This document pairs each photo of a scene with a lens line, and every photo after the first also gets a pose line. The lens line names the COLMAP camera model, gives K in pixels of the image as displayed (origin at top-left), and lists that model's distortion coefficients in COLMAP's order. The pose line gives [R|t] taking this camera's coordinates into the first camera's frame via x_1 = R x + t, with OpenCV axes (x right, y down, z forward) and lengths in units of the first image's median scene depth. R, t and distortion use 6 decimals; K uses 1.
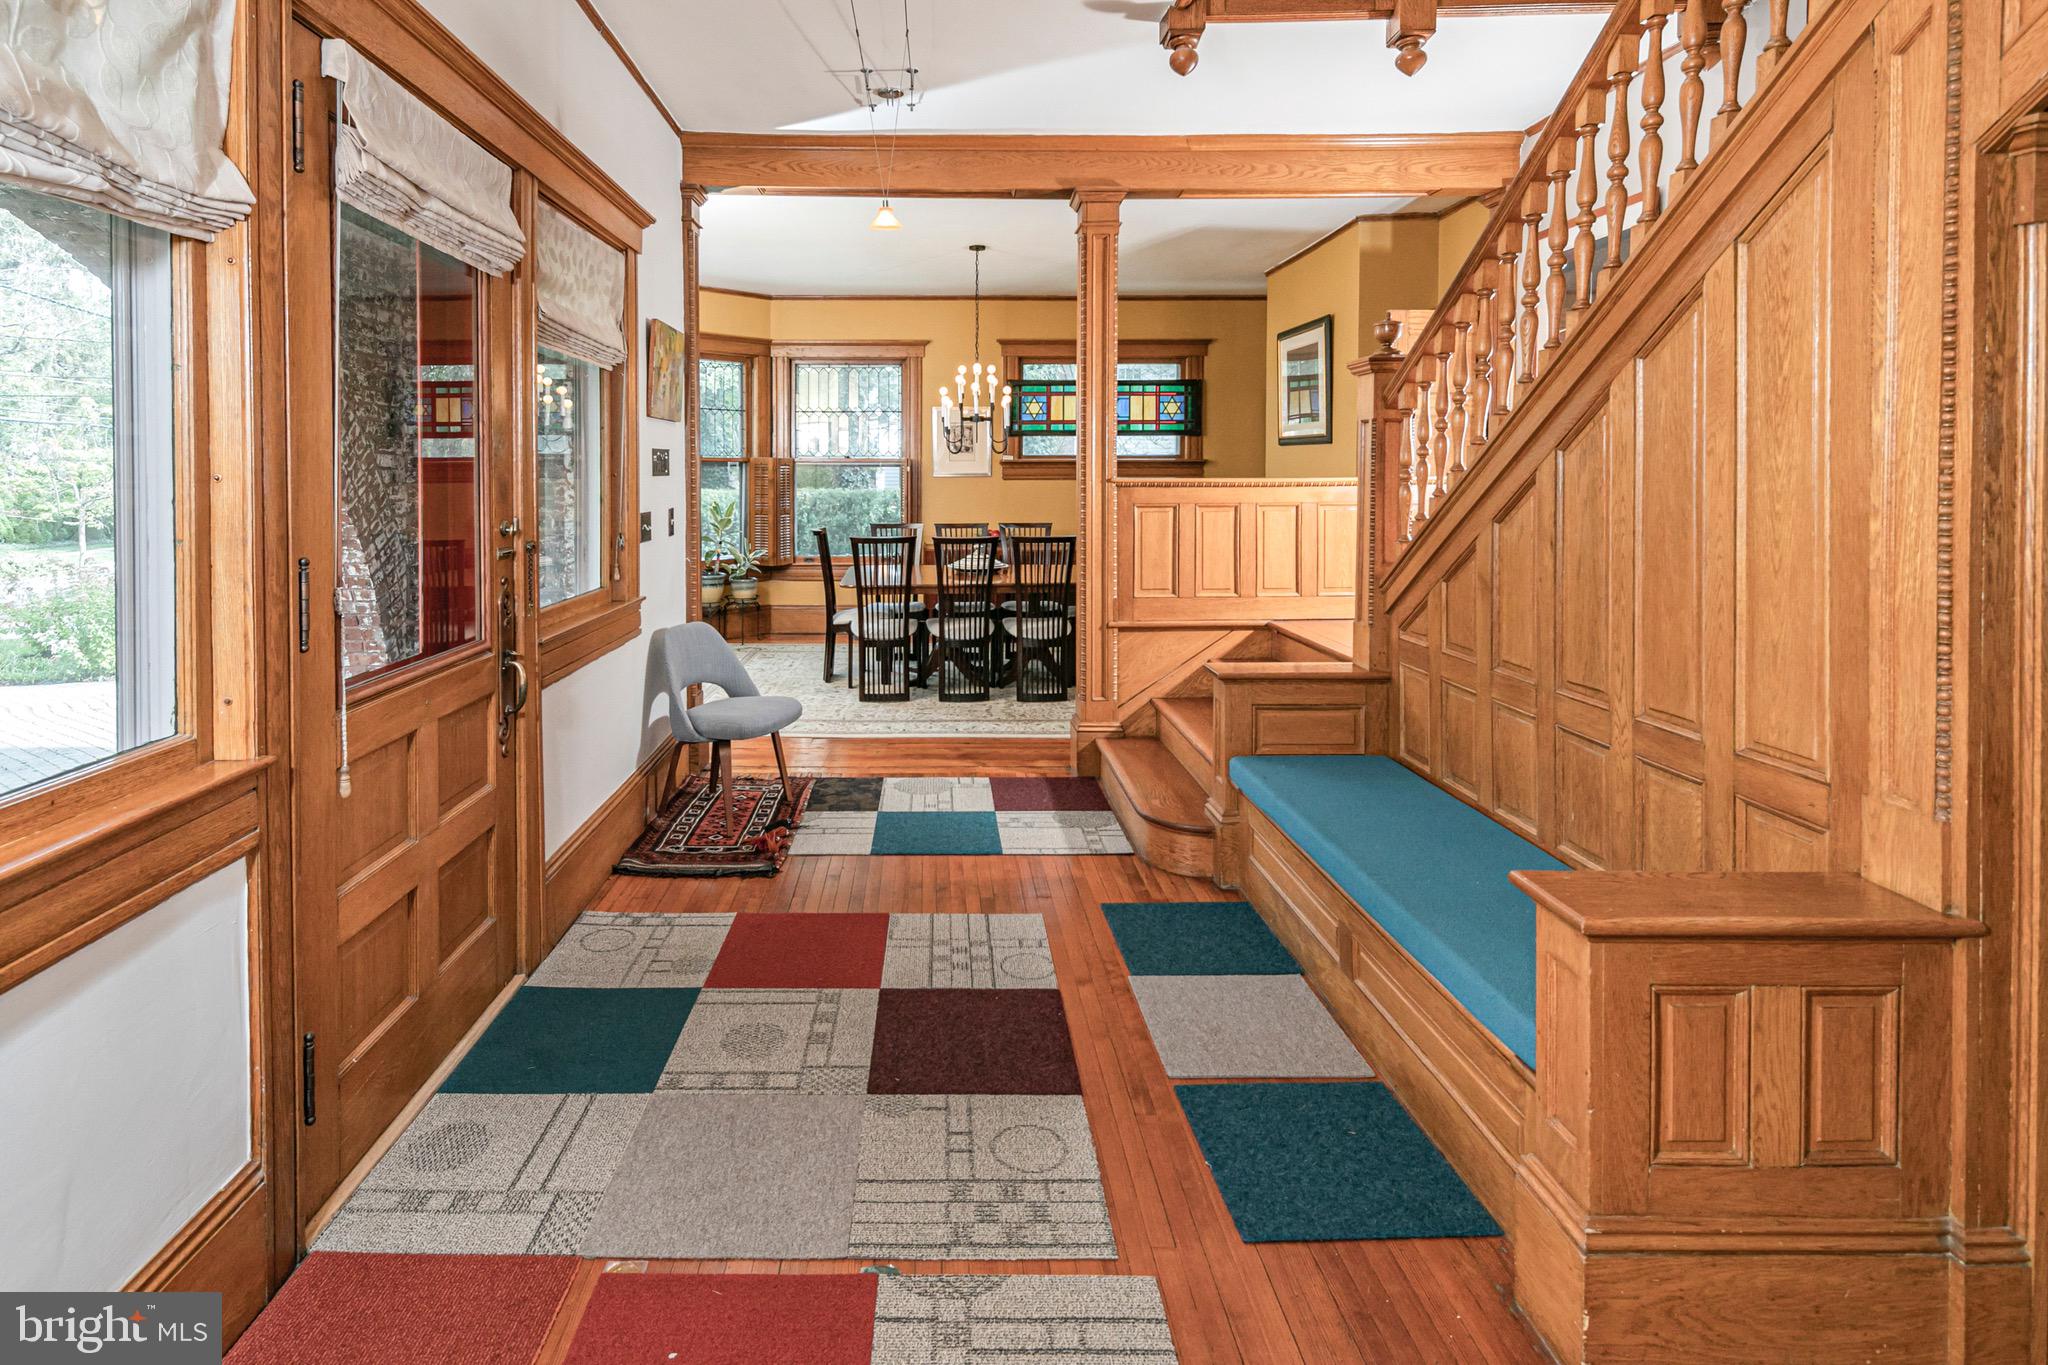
lens RADIAL K [[1012.5, 0, 926.7], [0, 1012.5, 486.7], [0, 0, 1]] dist [-0.002260, -0.000245]
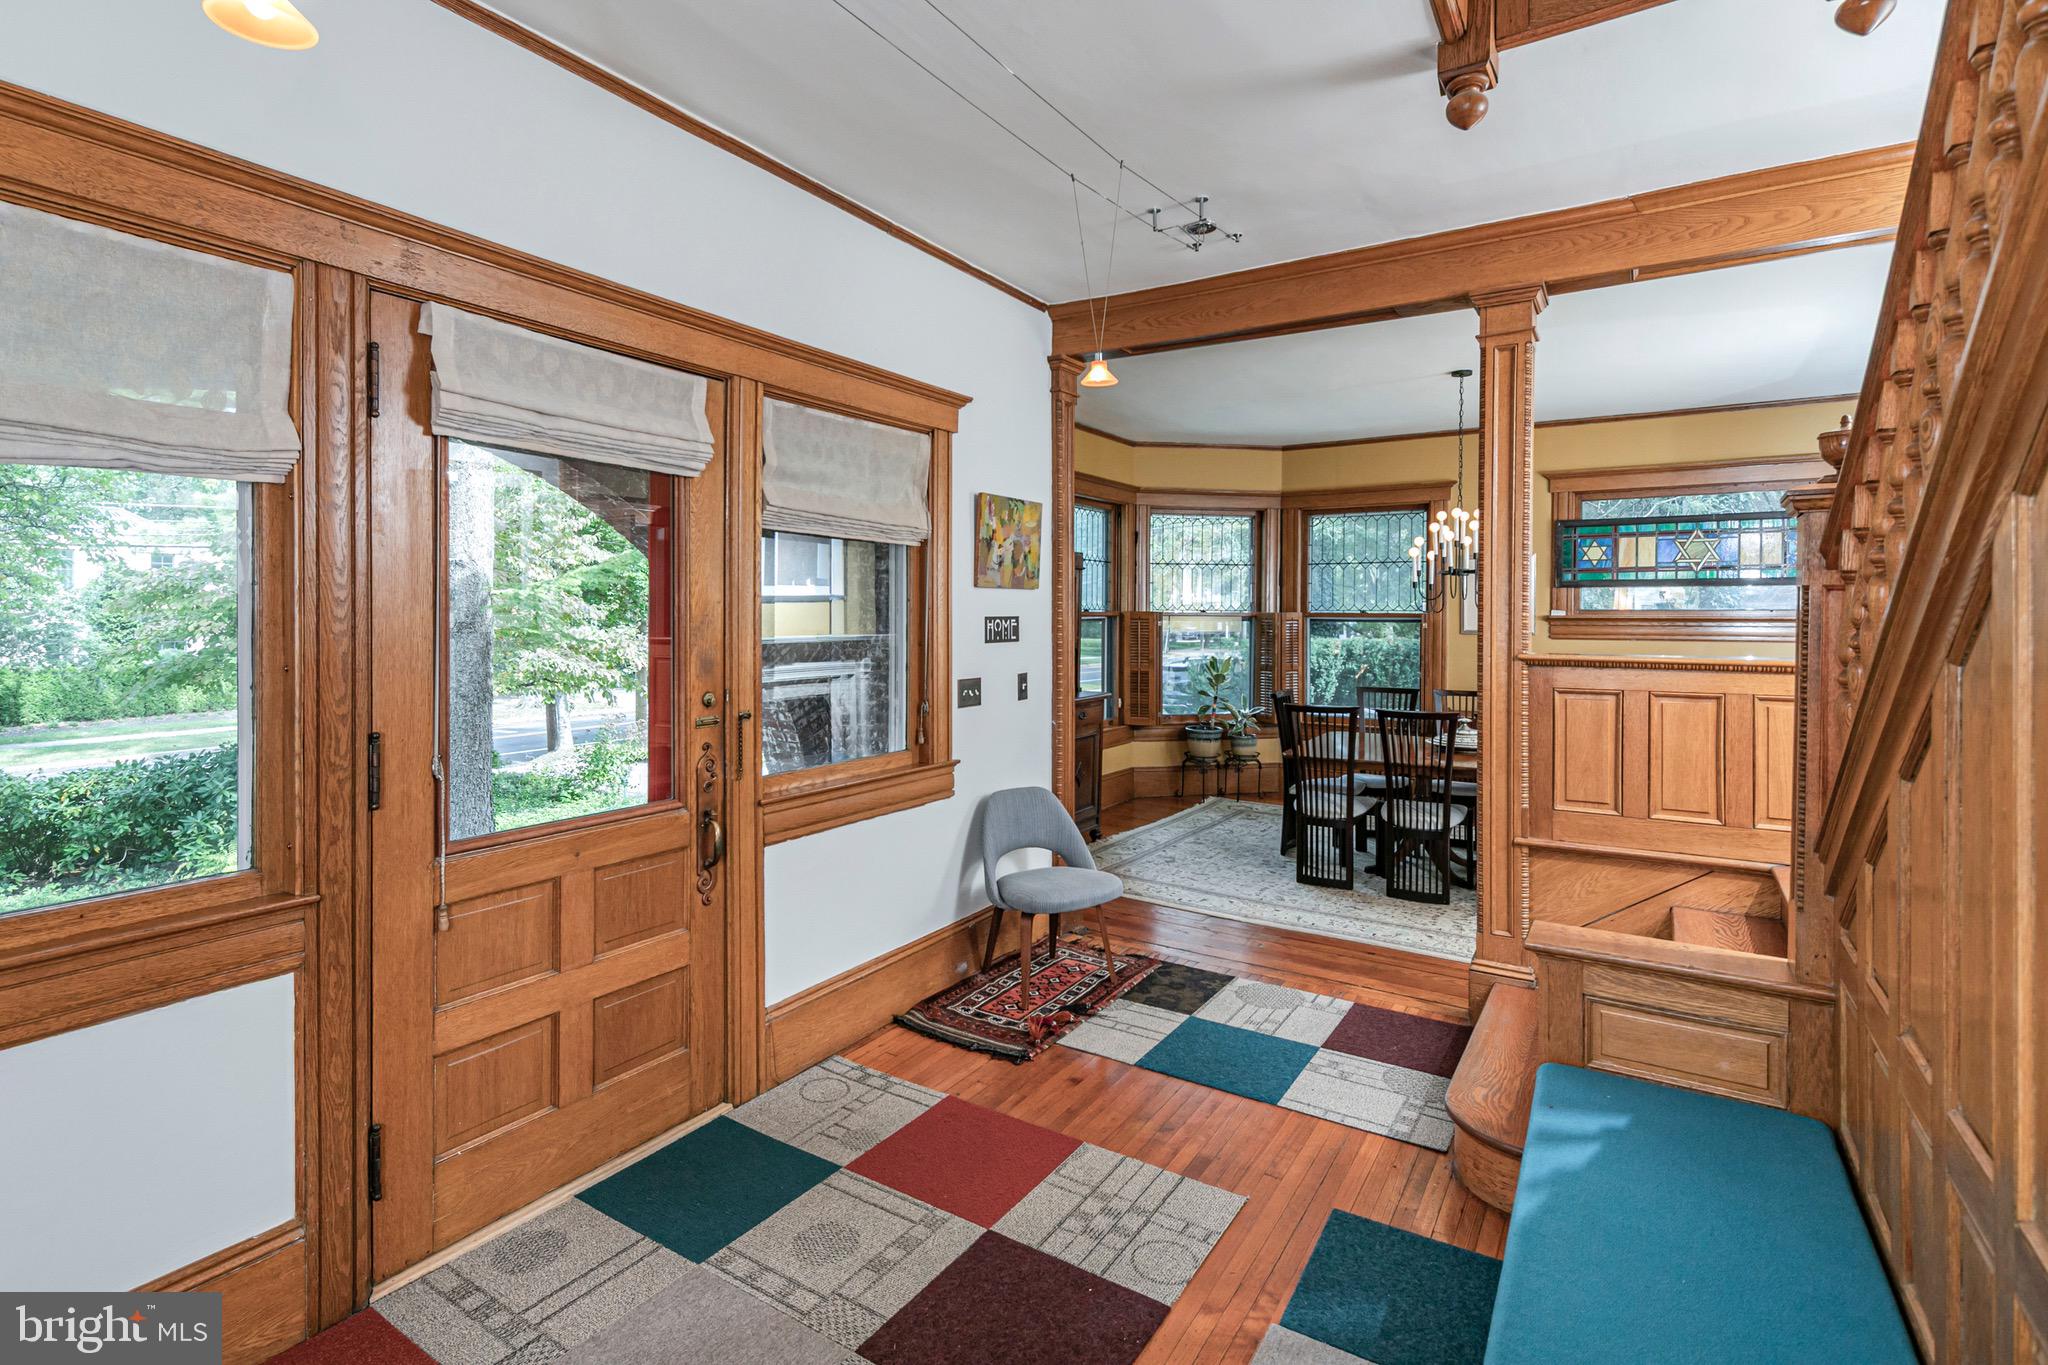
lens RADIAL K [[960.2, 0, 1029.7], [0, 960.2, 618.8], [0, 0, 1]] dist [0.019101, -0.012622]
pose [[0.846591, 0.006928, -0.532199, 0.352989], [-0.011620, 0.999918, -0.005468, -0.037164], [0.532118, 0.010813, 0.846601, 0.225086]]
